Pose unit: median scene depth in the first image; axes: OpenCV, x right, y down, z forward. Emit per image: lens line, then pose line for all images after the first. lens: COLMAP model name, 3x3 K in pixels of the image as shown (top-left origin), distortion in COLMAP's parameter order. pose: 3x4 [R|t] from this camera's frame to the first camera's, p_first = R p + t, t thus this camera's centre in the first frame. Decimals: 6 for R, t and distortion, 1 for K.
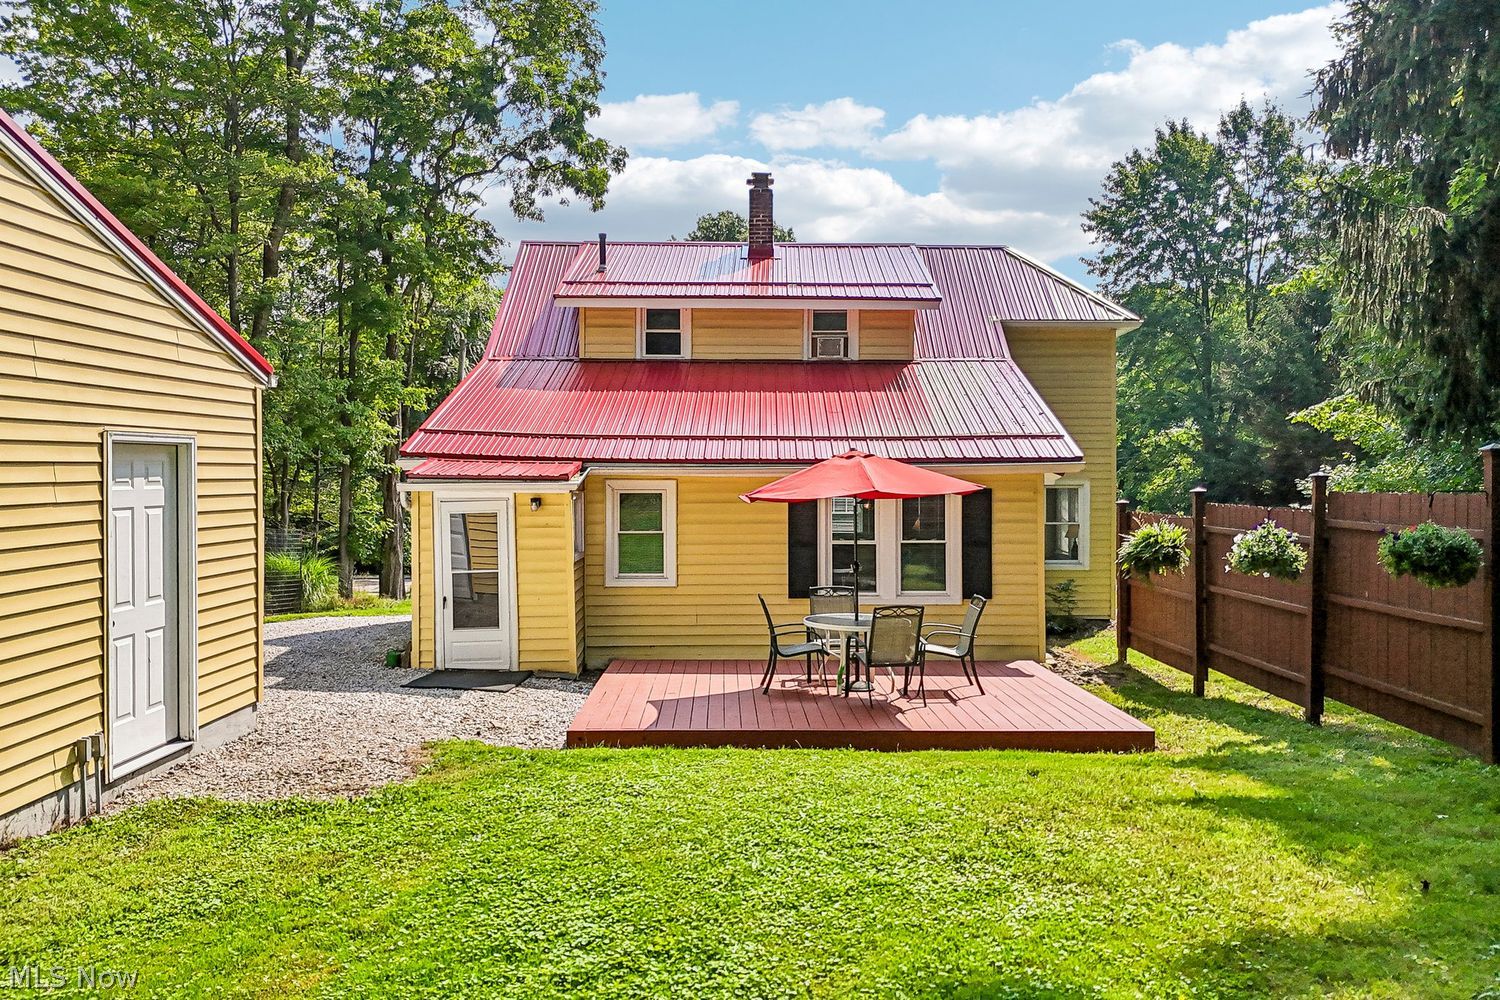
lens RADIAL K [[1038.5, 0, 753.2], [0, 1038.5, 495.2], [0, 0, 1]] dist [0.004430, -0.002295]
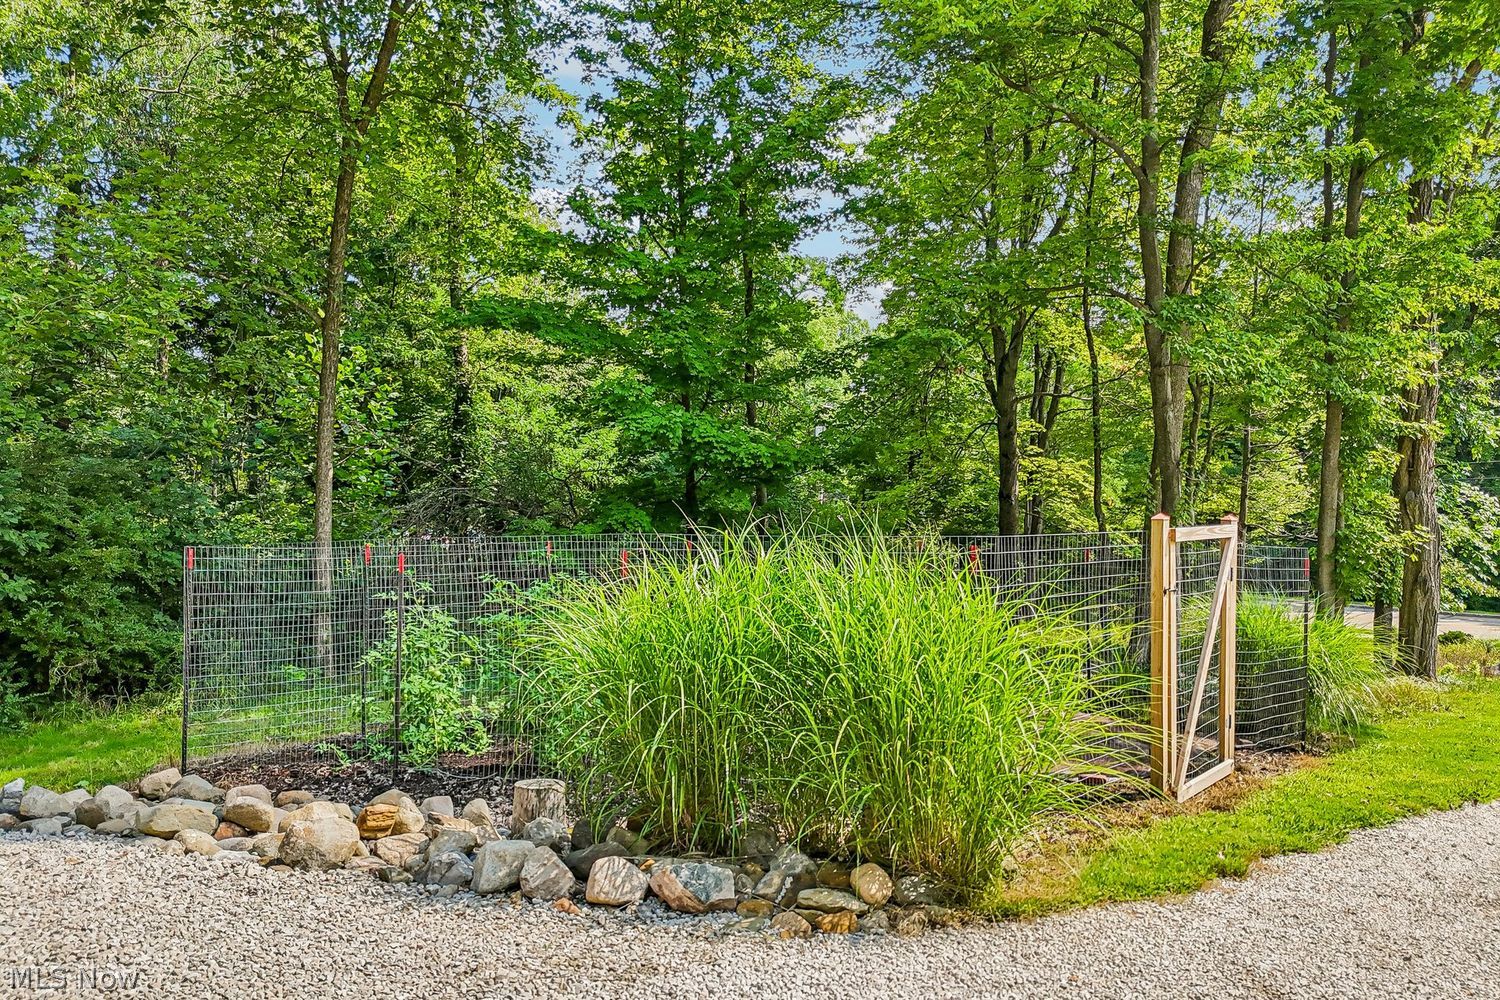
lens RADIAL K [[1038.5, 0, 751.4], [0, 1038.5, 496.5], [0, 0, 1]] dist [0.004430, -0.002295]
pose [[0.693935, 0.011305, -0.719949, -0.208410], [-0.011542, 0.999923, 0.004577, 0.010016], [0.719945, 0.005134, 0.694012, 0.398293]]
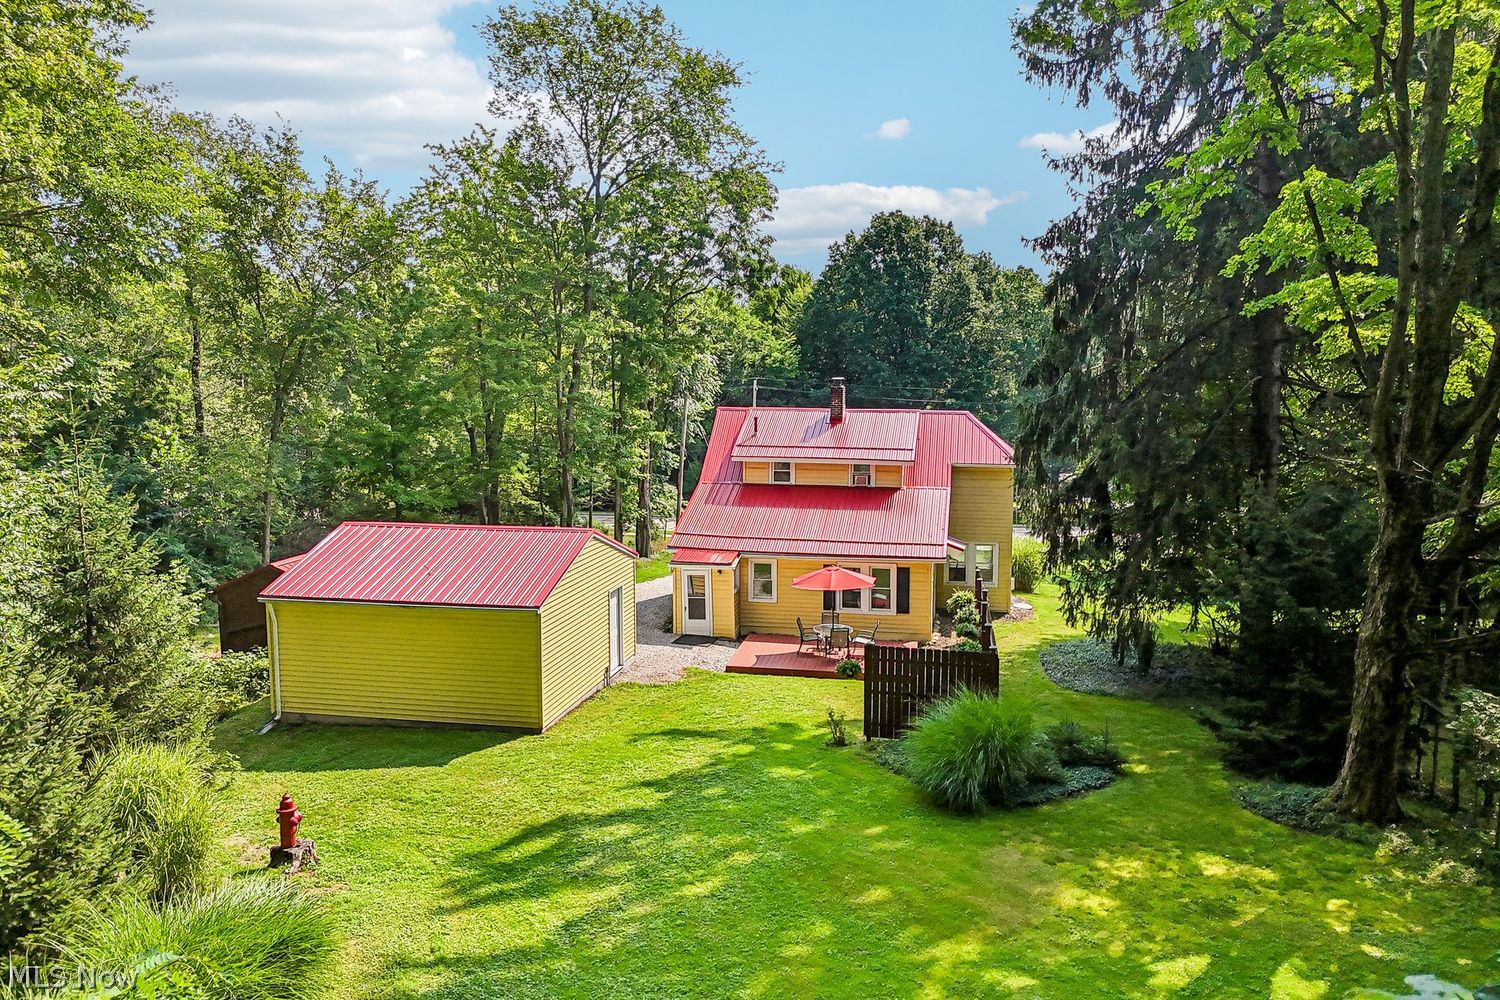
lens RADIAL K [[1038.5, 0, 750.7], [0, 1038.5, 498.5], [0, 0, 1]] dist [0.004430, -0.002295]
pose [[0.979625, 0.021779, -0.199652, 0.373545], [-0.000563, 0.994397, 0.105708, -0.444813], [0.200835, -0.103441, 0.974148, -1.458938]]
